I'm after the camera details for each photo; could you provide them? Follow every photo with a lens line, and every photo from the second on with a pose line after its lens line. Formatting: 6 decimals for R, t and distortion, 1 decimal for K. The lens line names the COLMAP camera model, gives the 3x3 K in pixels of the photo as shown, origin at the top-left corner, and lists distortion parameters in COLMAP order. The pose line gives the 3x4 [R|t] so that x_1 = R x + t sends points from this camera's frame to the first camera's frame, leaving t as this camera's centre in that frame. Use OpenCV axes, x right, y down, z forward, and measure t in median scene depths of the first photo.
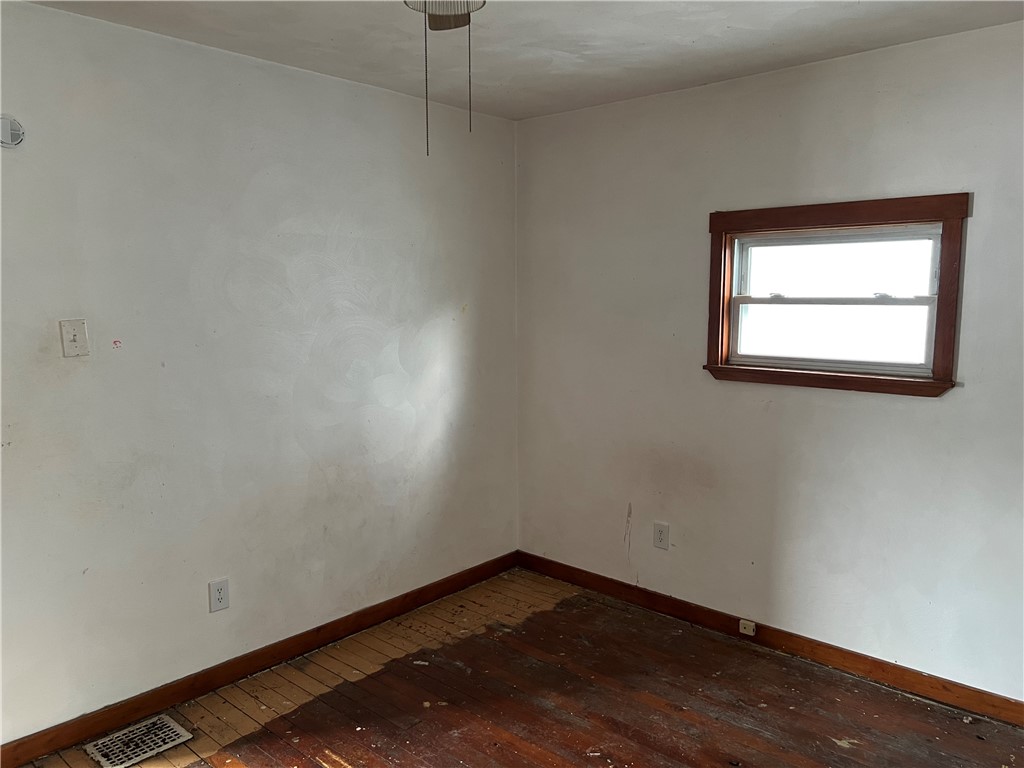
lens RADIAL K [[779.9, 0, 517.6], [0, 779.9, 386.0], [0, 0, 1]] dist [0.049921, -0.004040]
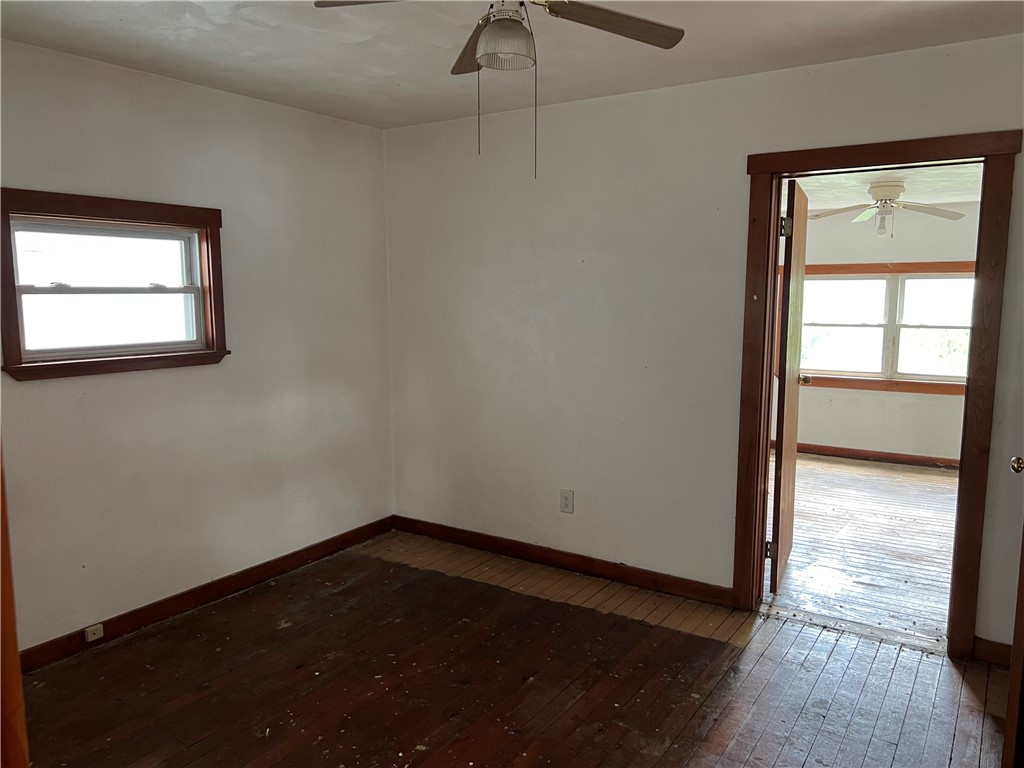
lens RADIAL K [[779.9, 0, 517.6], [0, 779.9, 386.0], [0, 0, 1]] dist [0.049921, -0.004040]
pose [[-0.154771, -0.129585, 0.979415, -0.732386], [0.110085, 0.982925, 0.147445, -0.077545], [-0.981798, 0.130639, -0.137863, 0.621921]]
